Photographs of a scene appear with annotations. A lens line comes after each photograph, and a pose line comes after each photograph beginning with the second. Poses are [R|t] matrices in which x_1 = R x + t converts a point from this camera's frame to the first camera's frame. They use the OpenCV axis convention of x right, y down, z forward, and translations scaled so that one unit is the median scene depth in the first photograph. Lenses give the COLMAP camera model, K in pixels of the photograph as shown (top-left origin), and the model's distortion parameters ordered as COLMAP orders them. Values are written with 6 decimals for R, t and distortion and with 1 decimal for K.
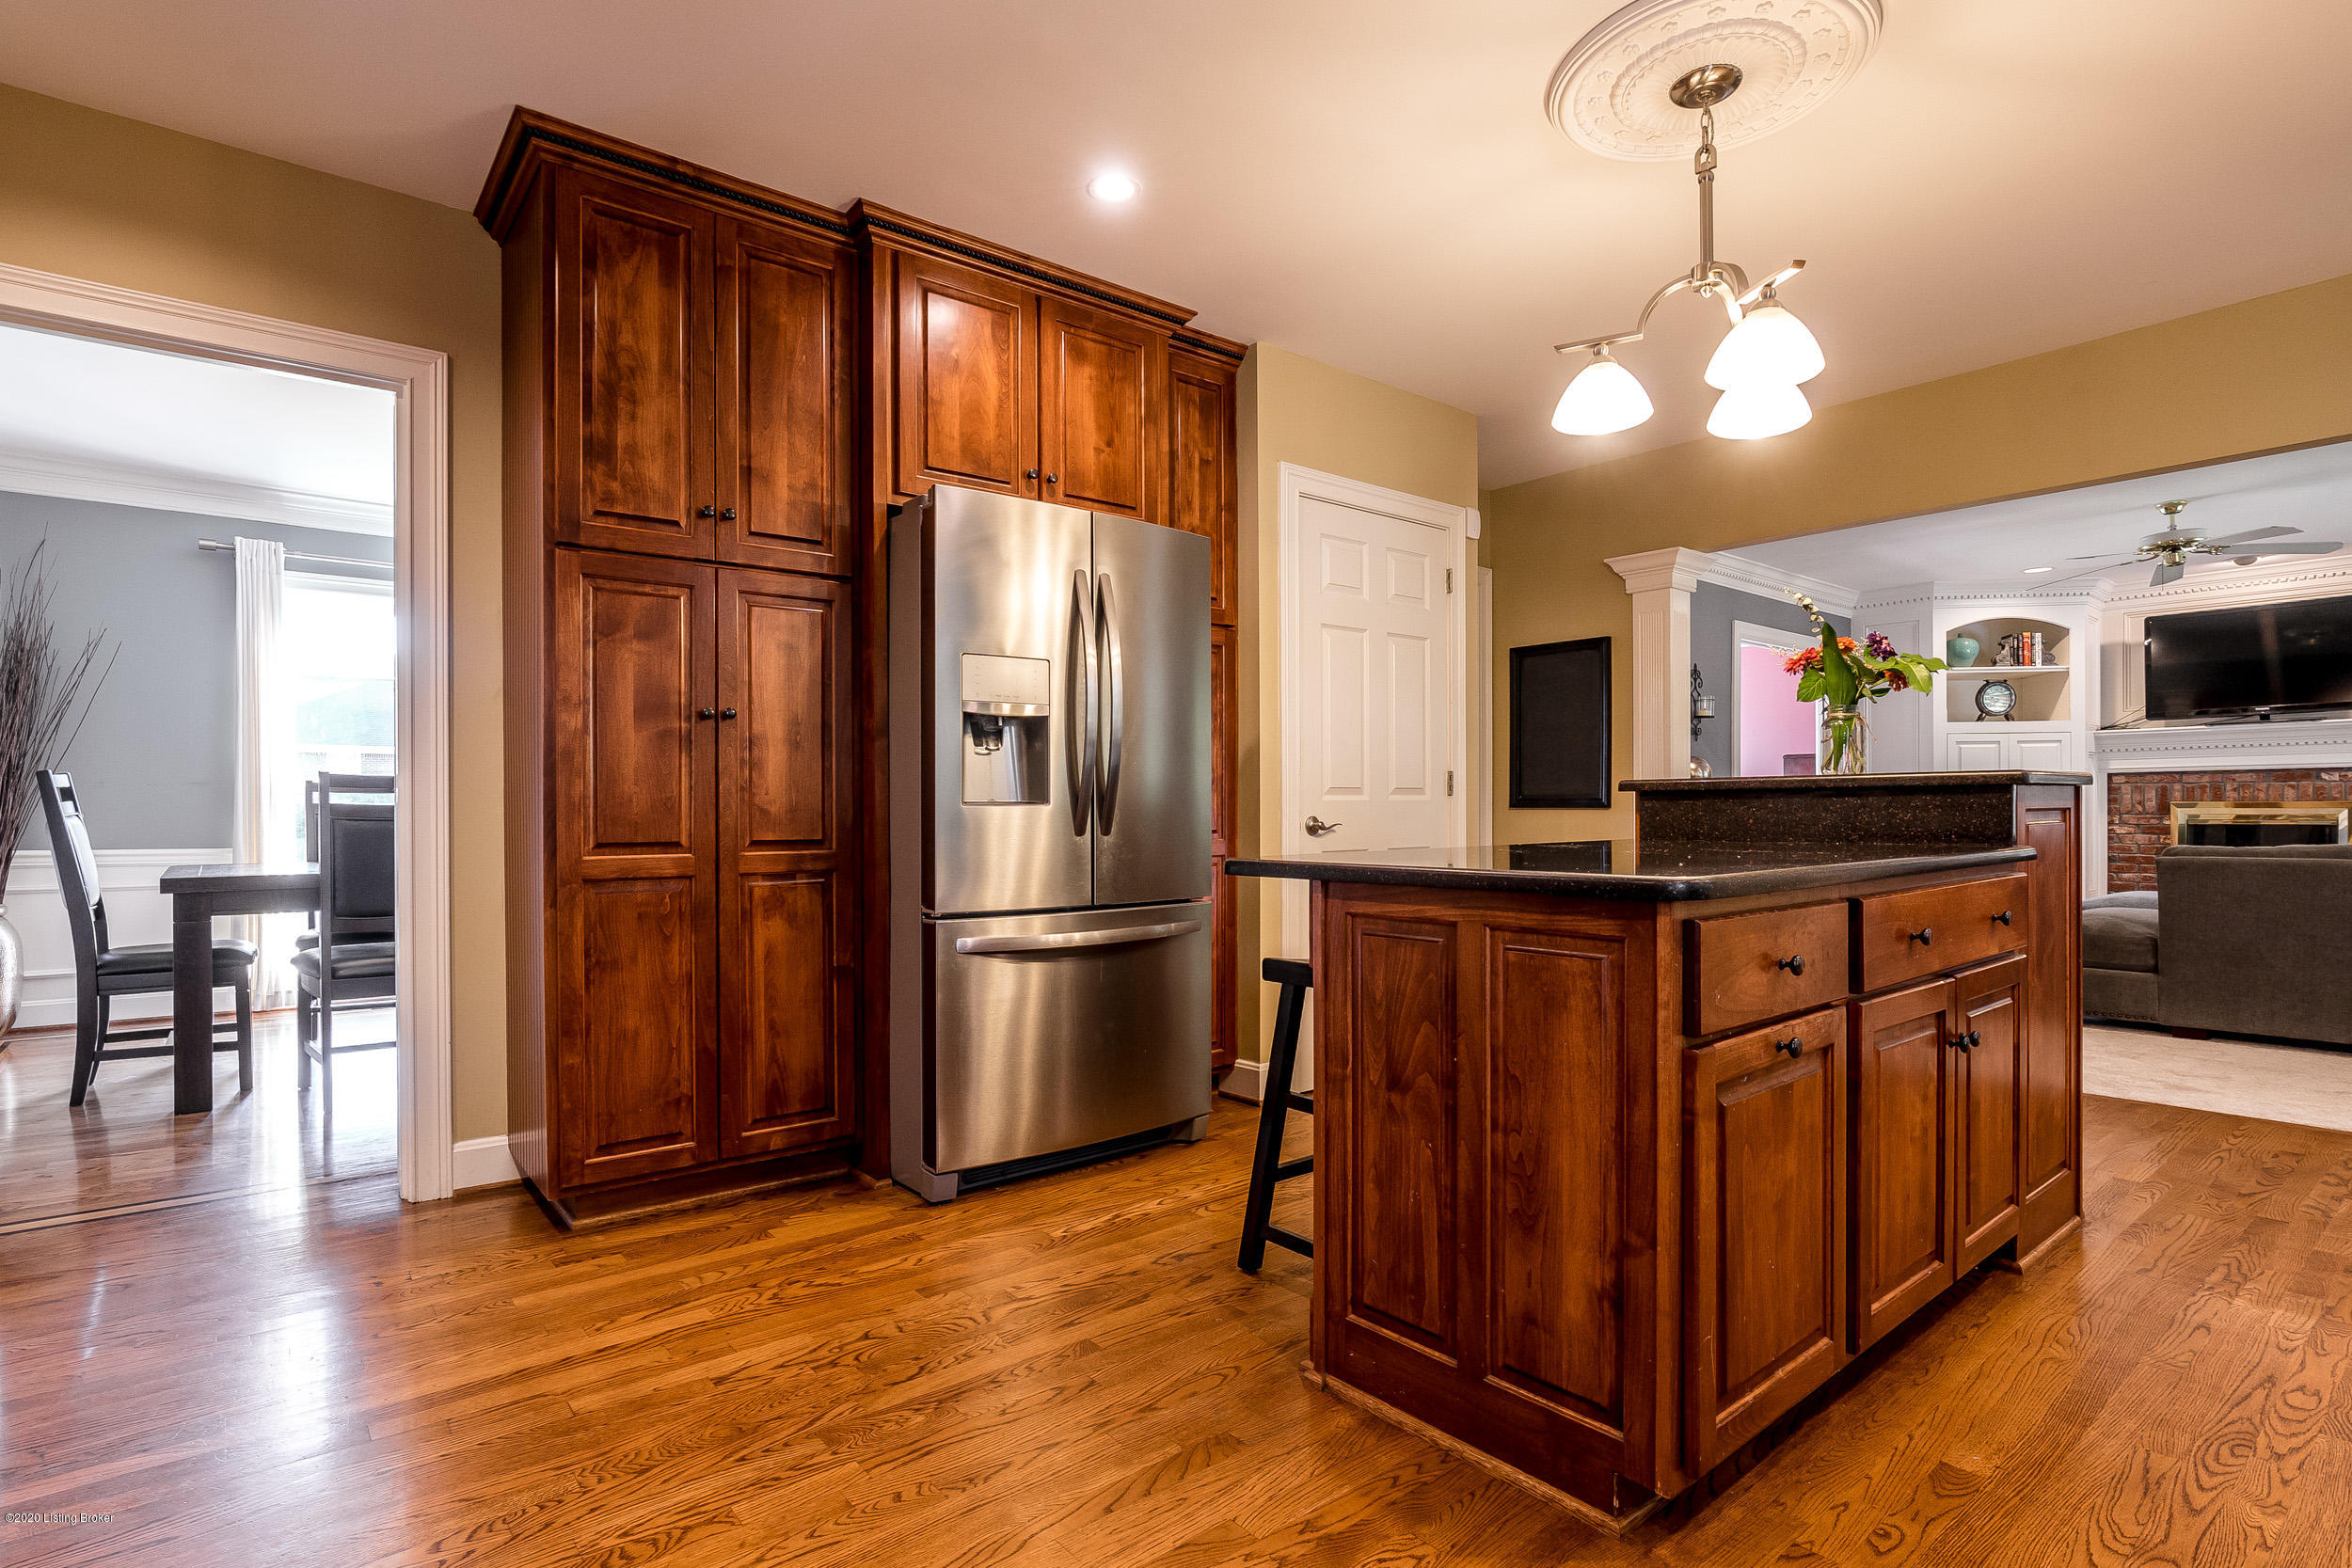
lens RADIAL K [[1137.8, 0, 1169.3], [0, 1137.8, 816.2], [0, 0, 1]] dist [0.000349, -0.000077]
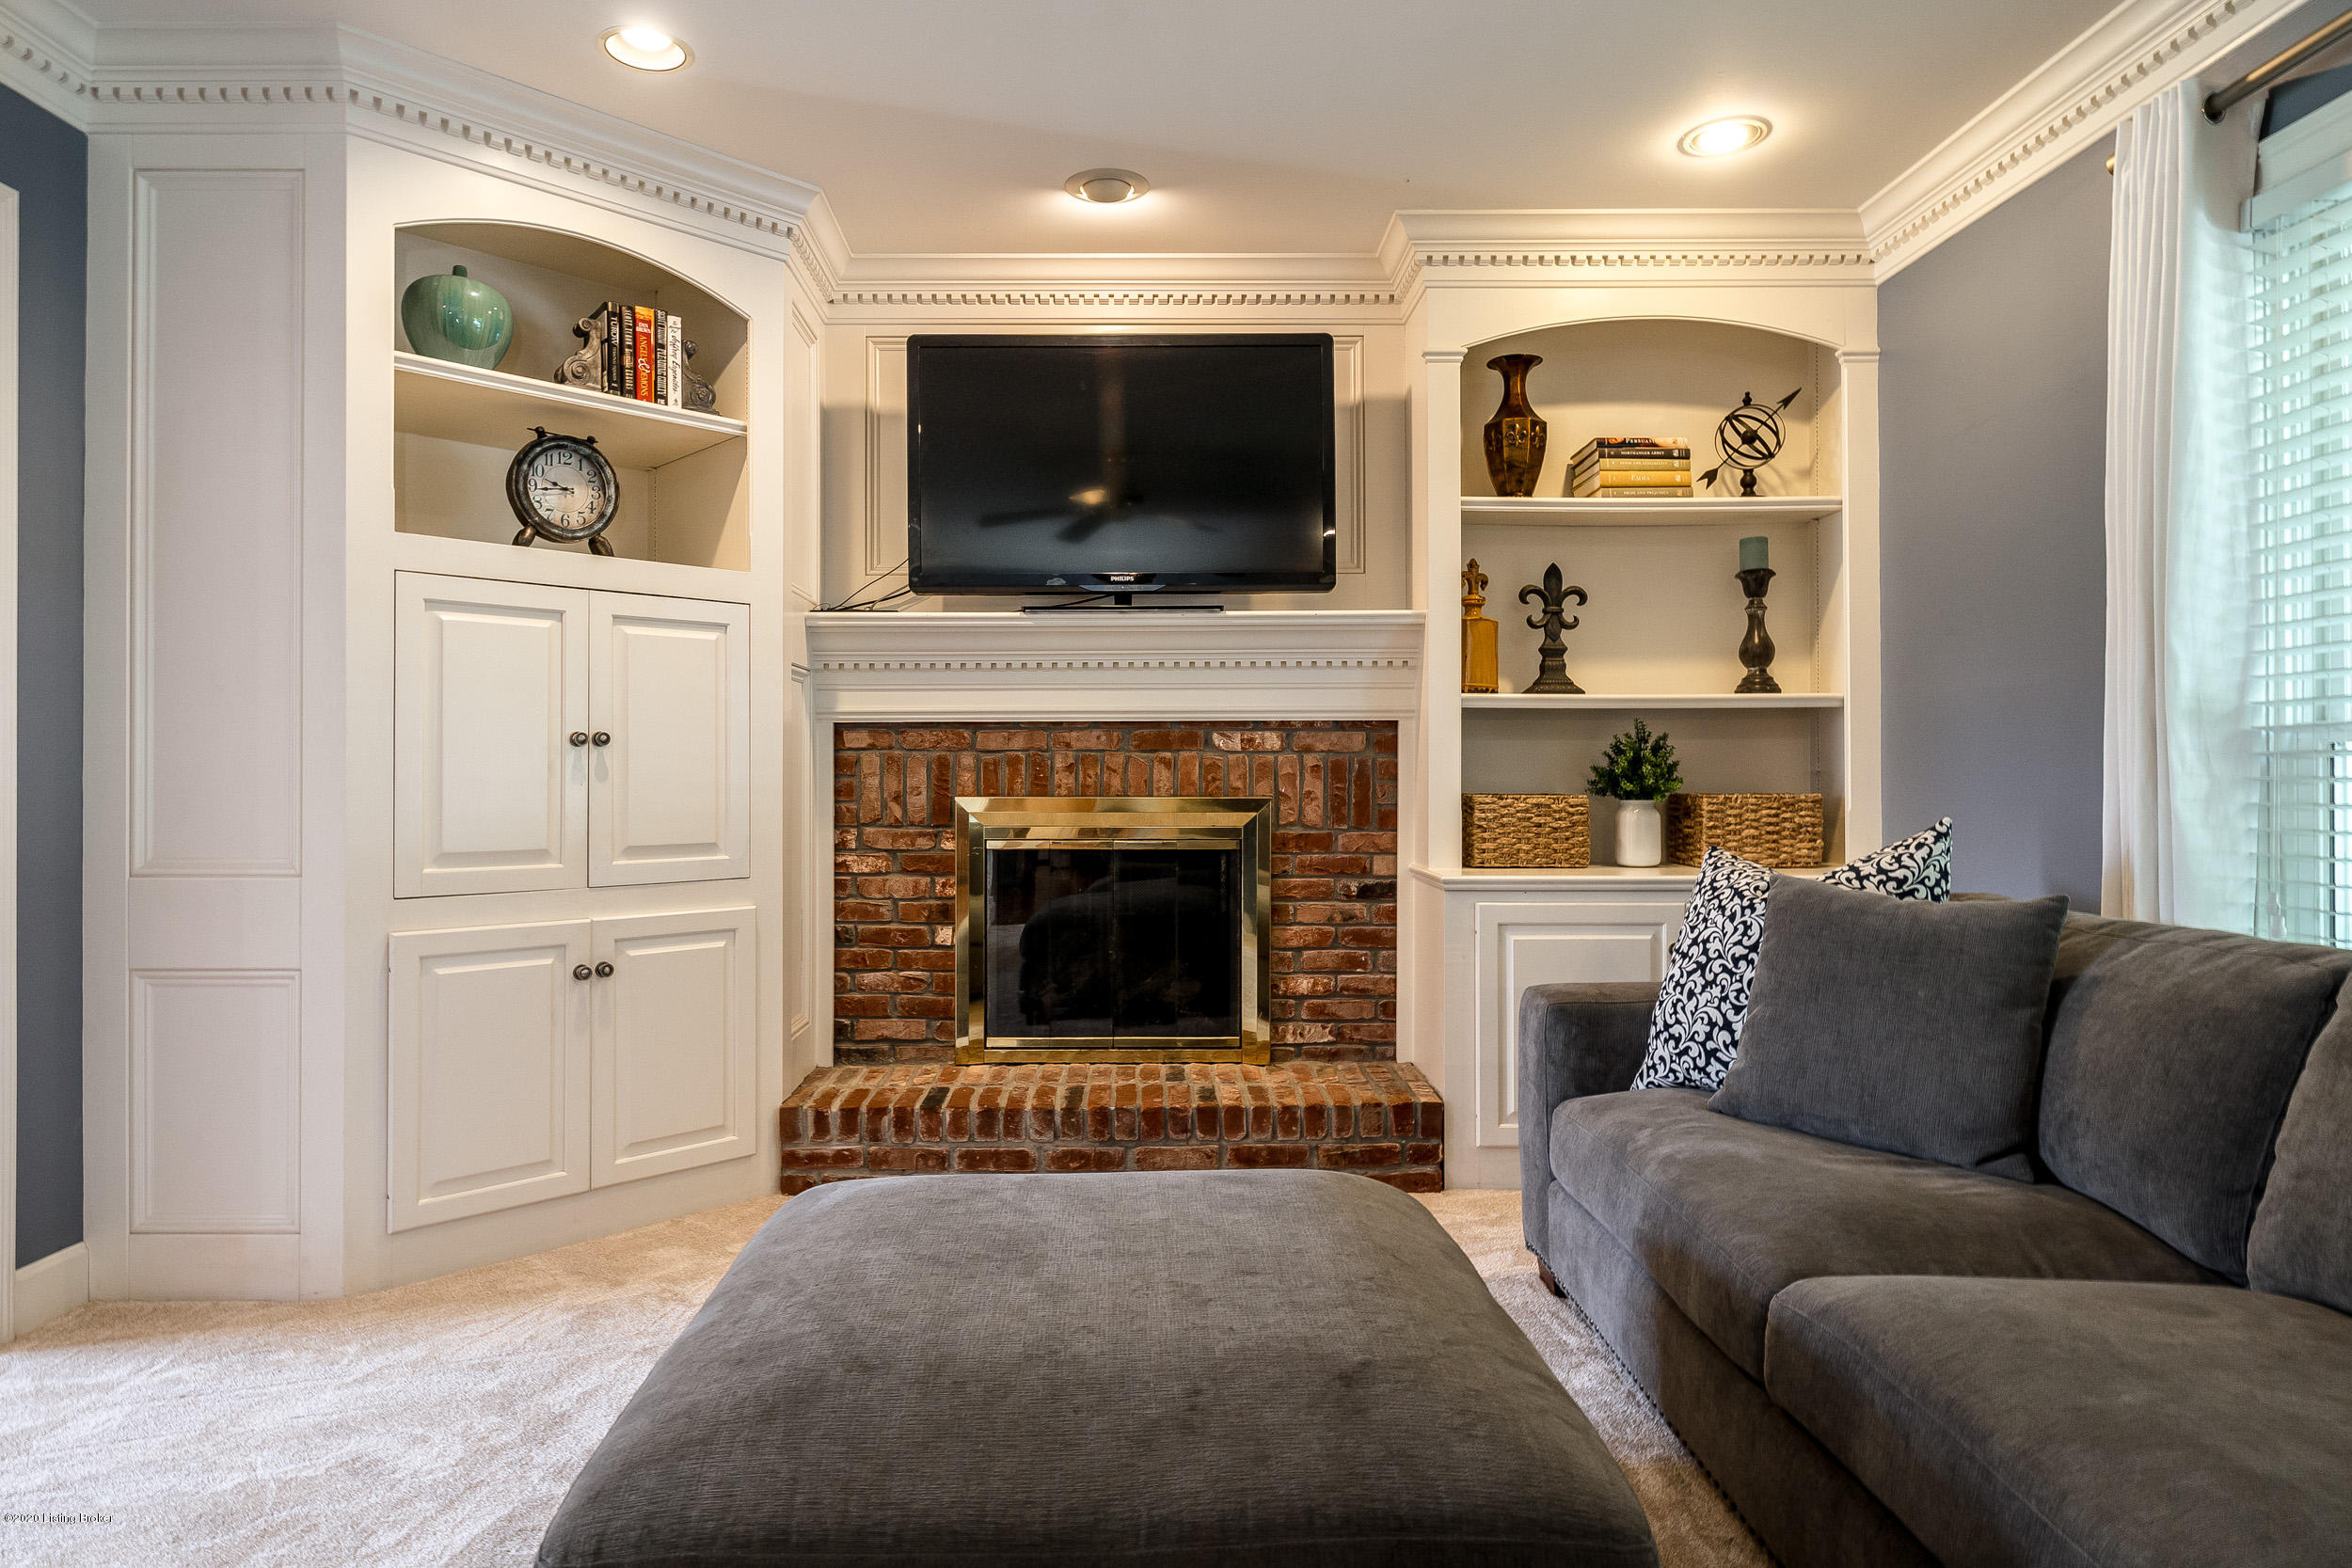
lens RADIAL K [[1345.7, 0, 1175.7], [0, 1345.7, 771.3], [0, 0, 1]] dist [-0.002030, -0.000106]
pose [[0.606626, 0.012036, 0.794896, 0.528310], [0.004911, 0.999810, -0.018886, -0.011648], [-0.794972, 0.015361, 0.606451, 0.626146]]
